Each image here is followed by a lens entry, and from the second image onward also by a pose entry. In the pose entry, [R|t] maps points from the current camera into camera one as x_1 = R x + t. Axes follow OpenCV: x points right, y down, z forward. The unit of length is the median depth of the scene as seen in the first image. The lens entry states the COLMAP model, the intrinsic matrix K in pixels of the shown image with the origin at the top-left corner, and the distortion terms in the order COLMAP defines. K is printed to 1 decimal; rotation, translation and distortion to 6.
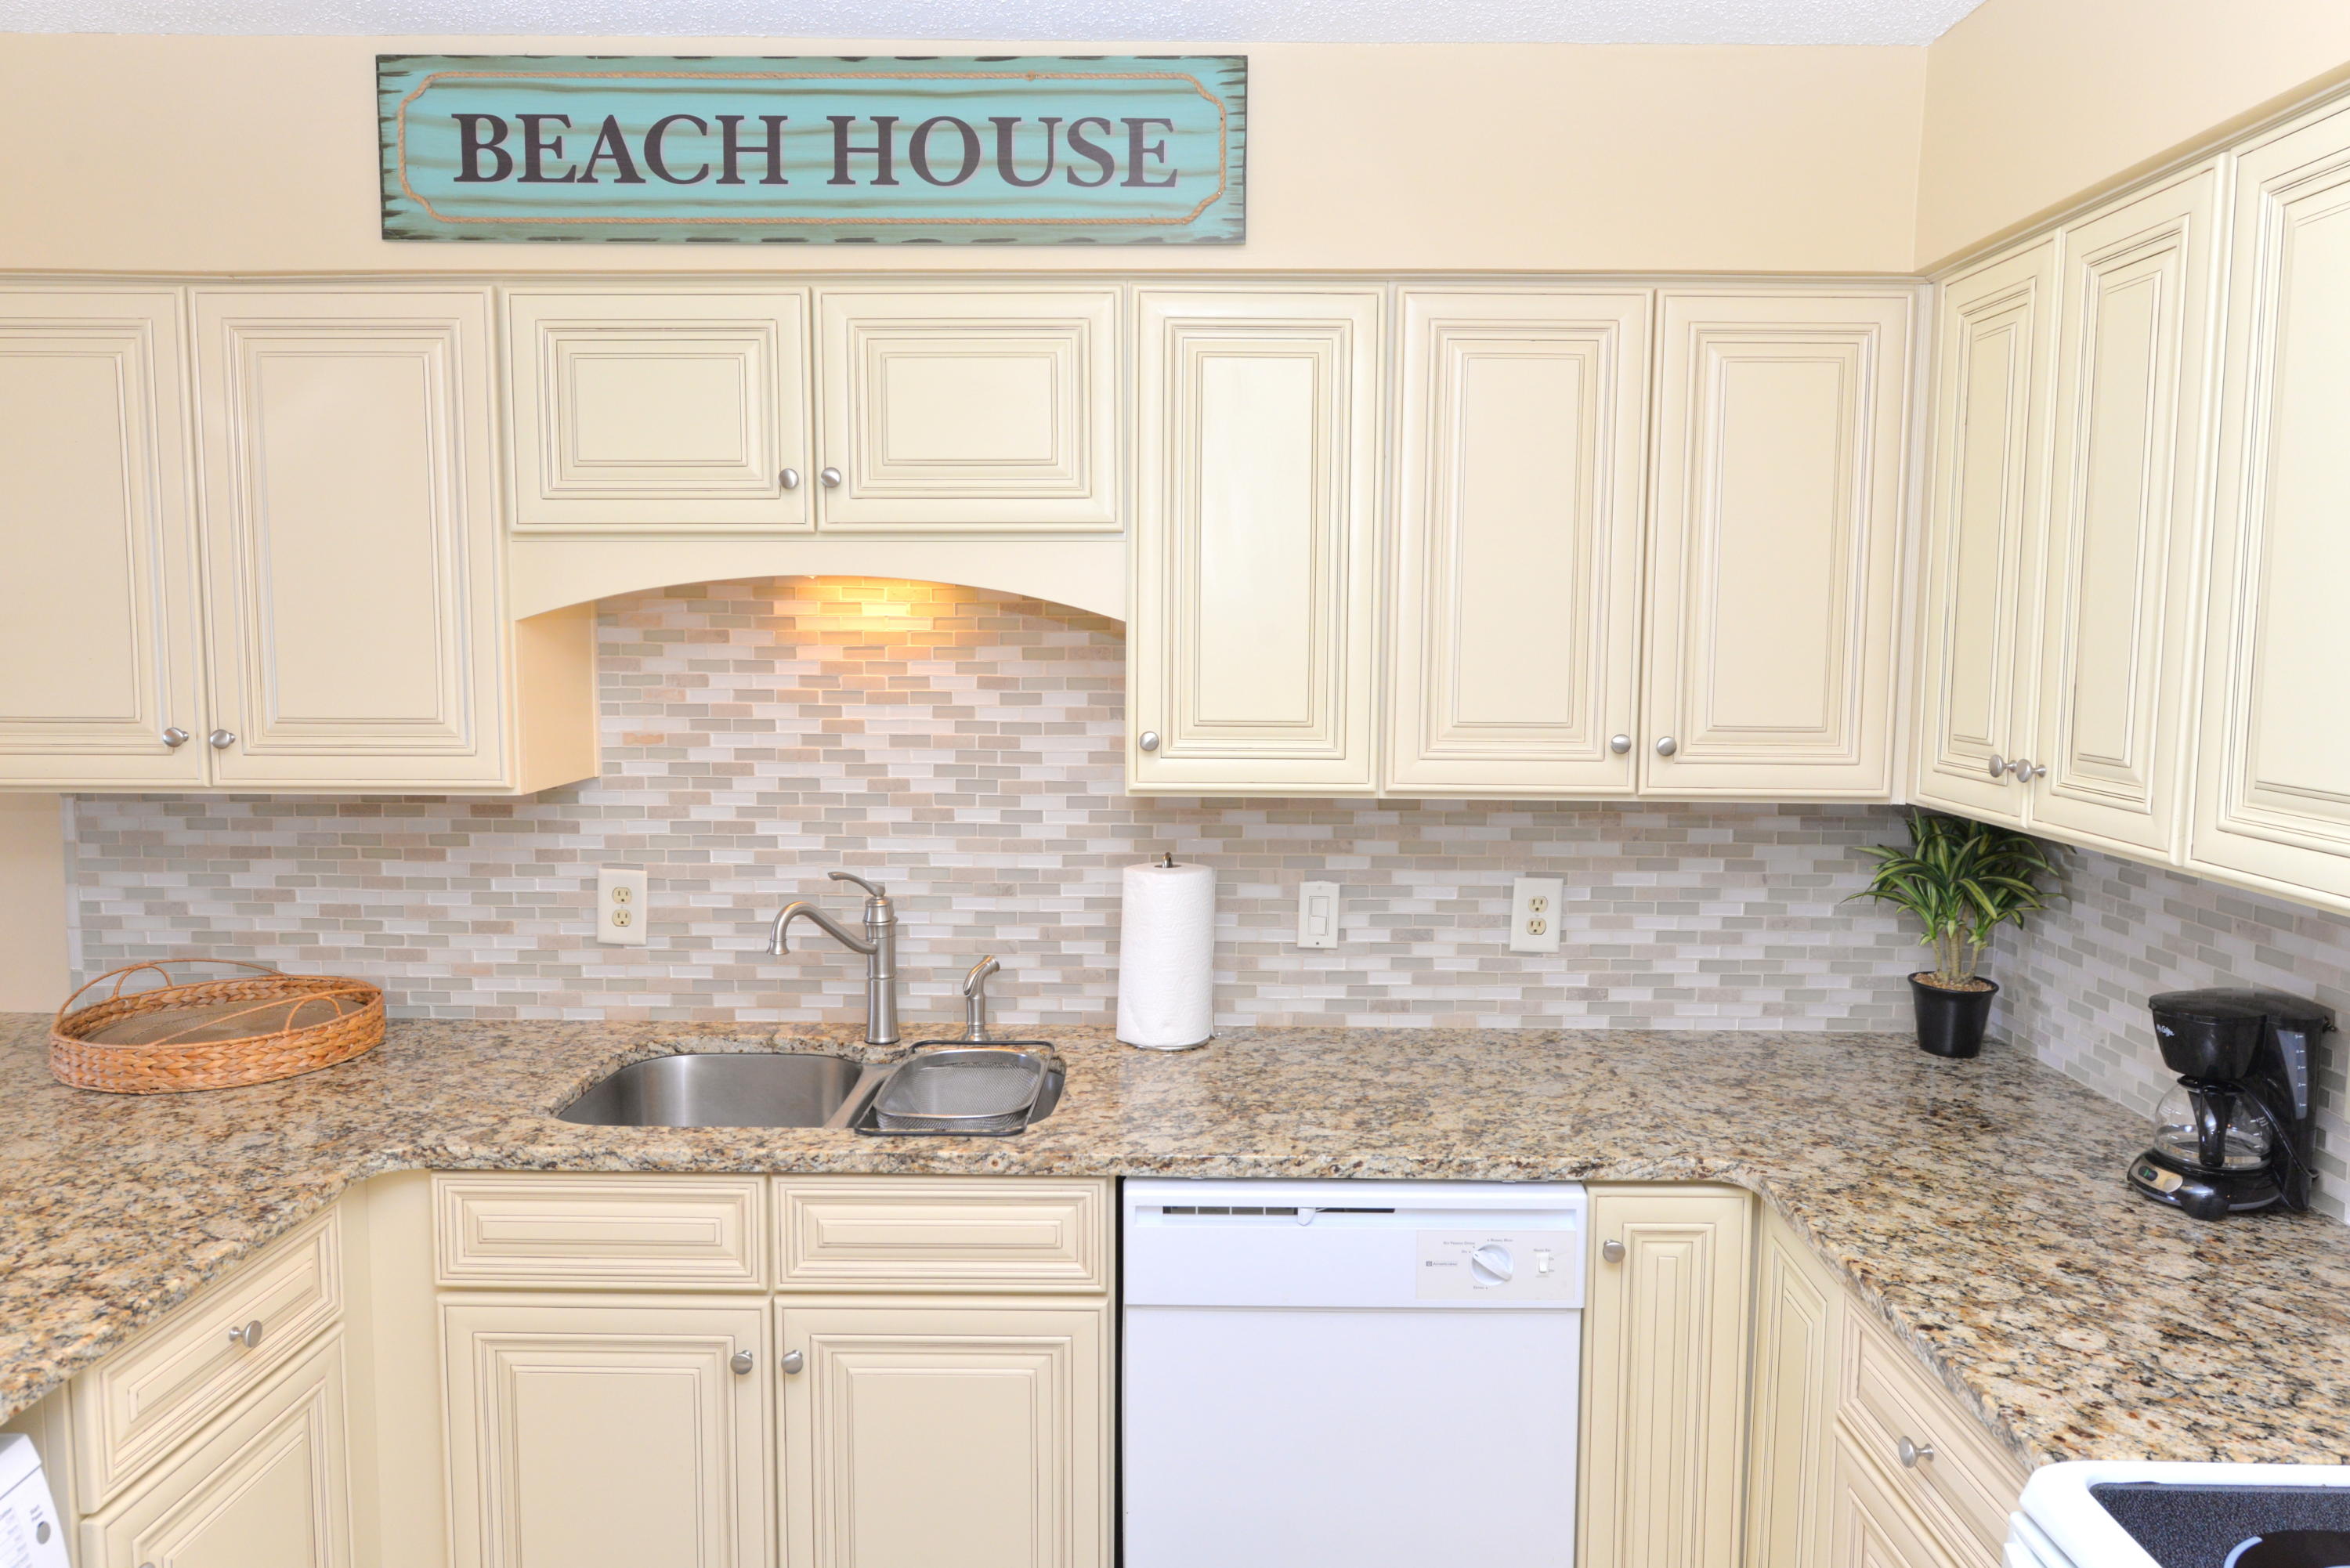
lens RADIAL K [[1575.8, 0, 1209.1], [0, 1575.8, 755.3], [0, 0, 1]] dist [0.001809, -0.003948]
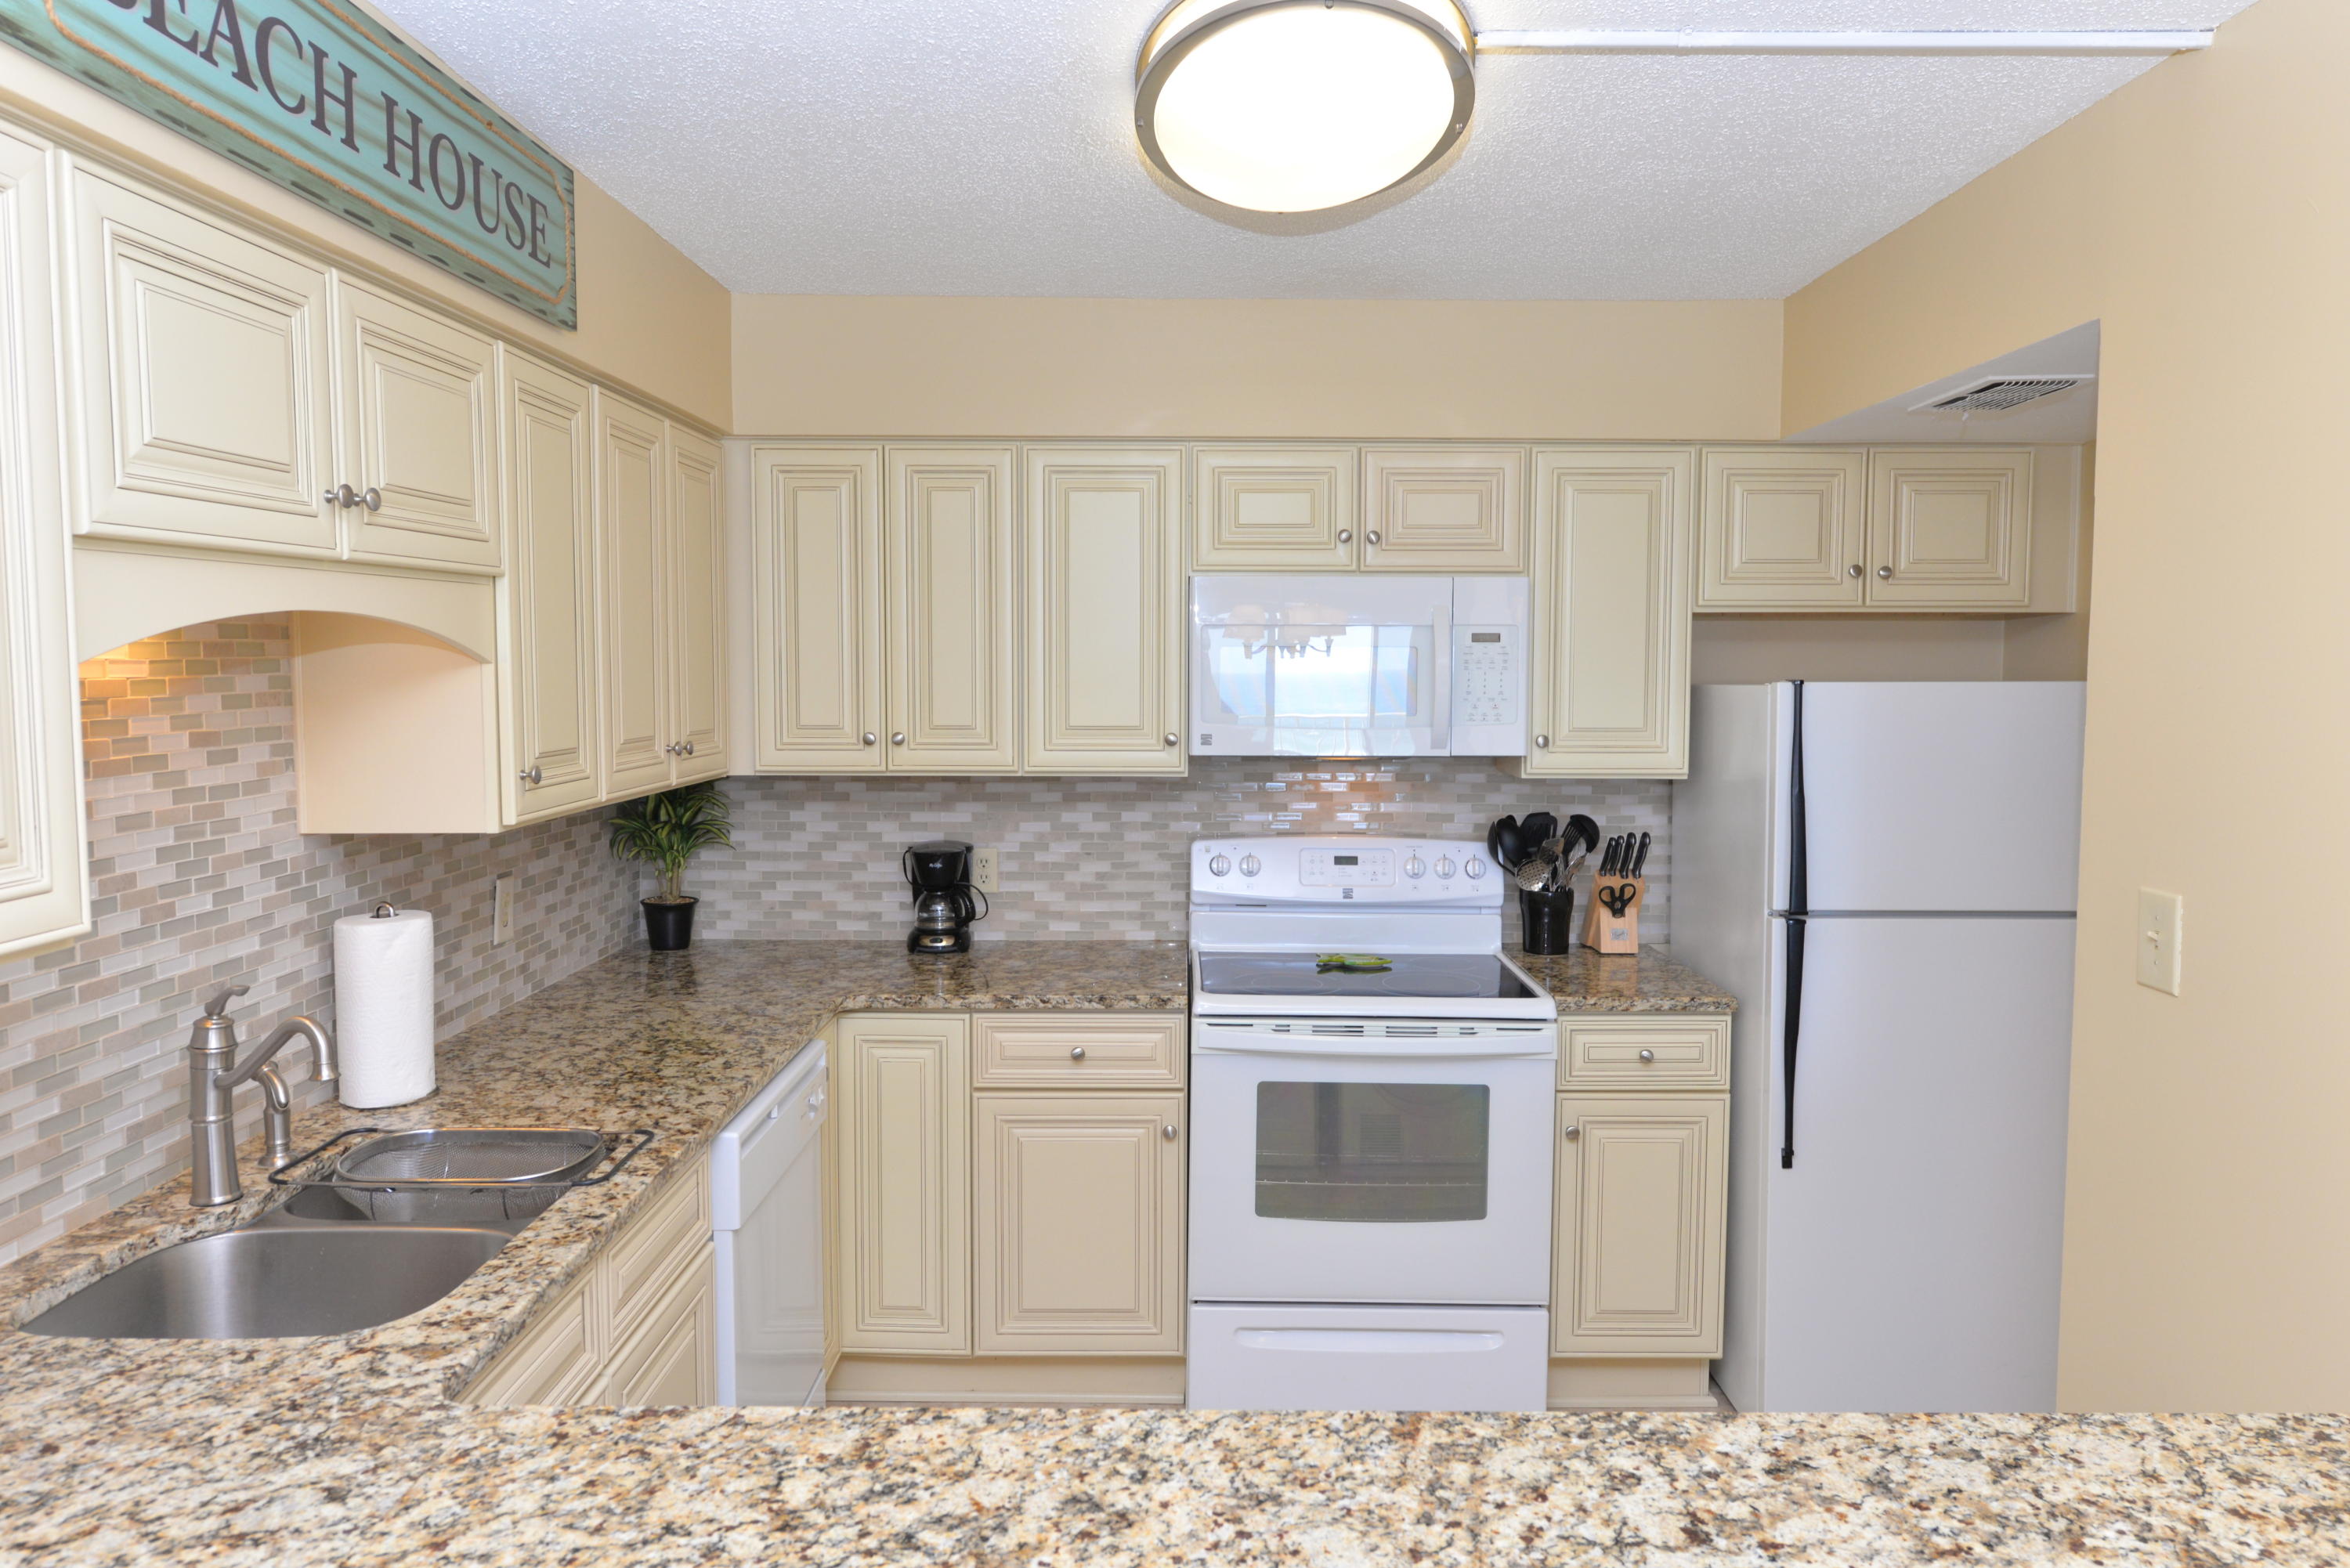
lens RADIAL K [[1575.8, 0, 1205.6], [0, 1575.8, 753.2], [0, 0, 1]] dist [0.001809, -0.003948]
pose [[-0.030125, -0.066249, 0.997348, -1.195715], [0.080616, 0.994390, 0.068487, -0.065194], [-0.996290, 0.082465, -0.024616, 0.616654]]
